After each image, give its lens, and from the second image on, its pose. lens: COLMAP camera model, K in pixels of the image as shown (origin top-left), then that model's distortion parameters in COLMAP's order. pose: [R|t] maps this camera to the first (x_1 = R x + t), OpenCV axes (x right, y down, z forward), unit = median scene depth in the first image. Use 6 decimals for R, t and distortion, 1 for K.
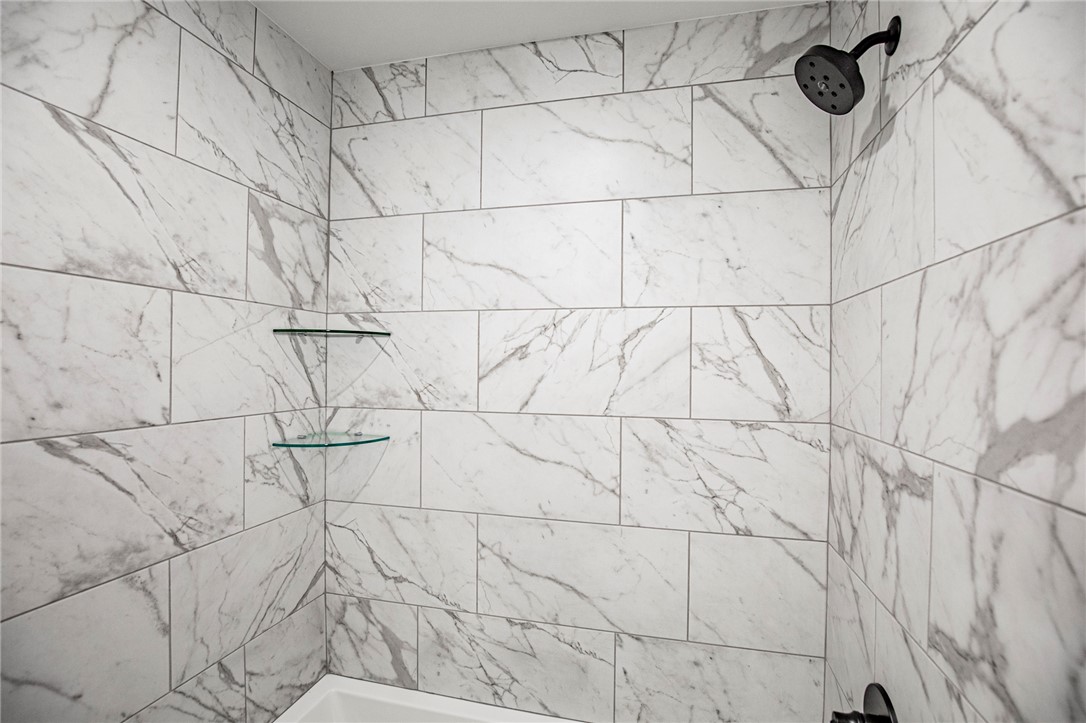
lens RADIAL K [[507.1, 0, 548.4], [0, 507.1, 363.3], [0, 0, 1]] dist [-0.038212, 0.008374]
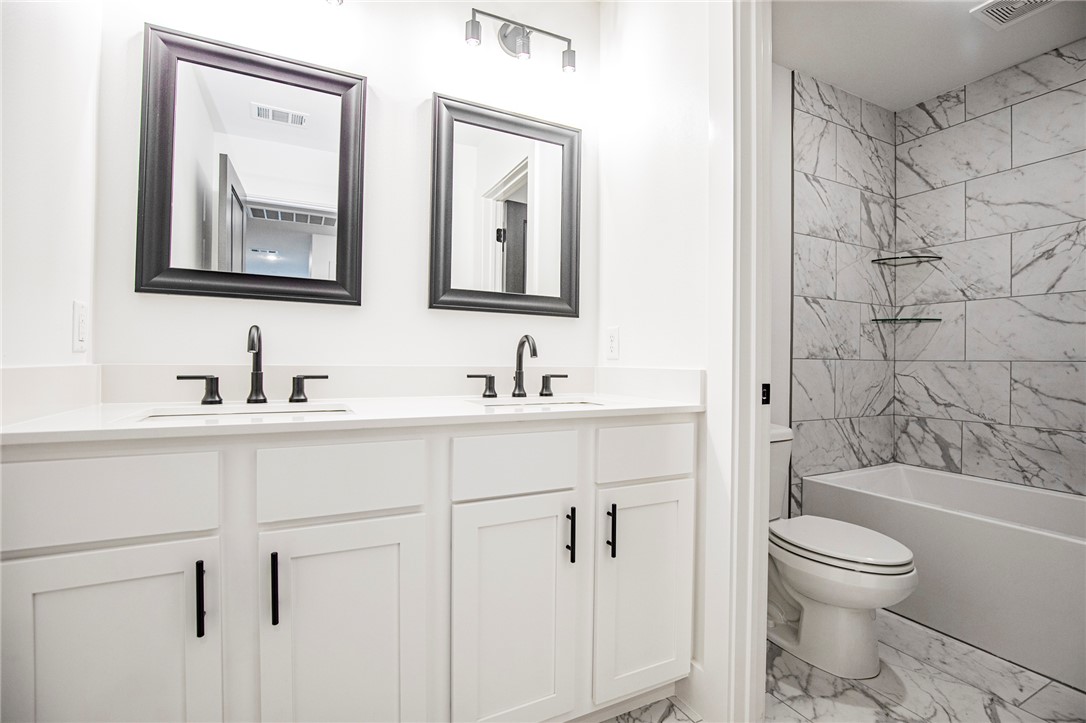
lens RADIAL K [[507.1, 0, 548.4], [0, 507.1, 363.3], [0, 0, 1]] dist [-0.038212, 0.008374]
pose [[0.653551, -0.001178, -0.756882, 0.081622], [-0.003270, 0.999985, -0.004379, 0.315109], [0.756876, 0.005337, 0.653537, -1.099896]]
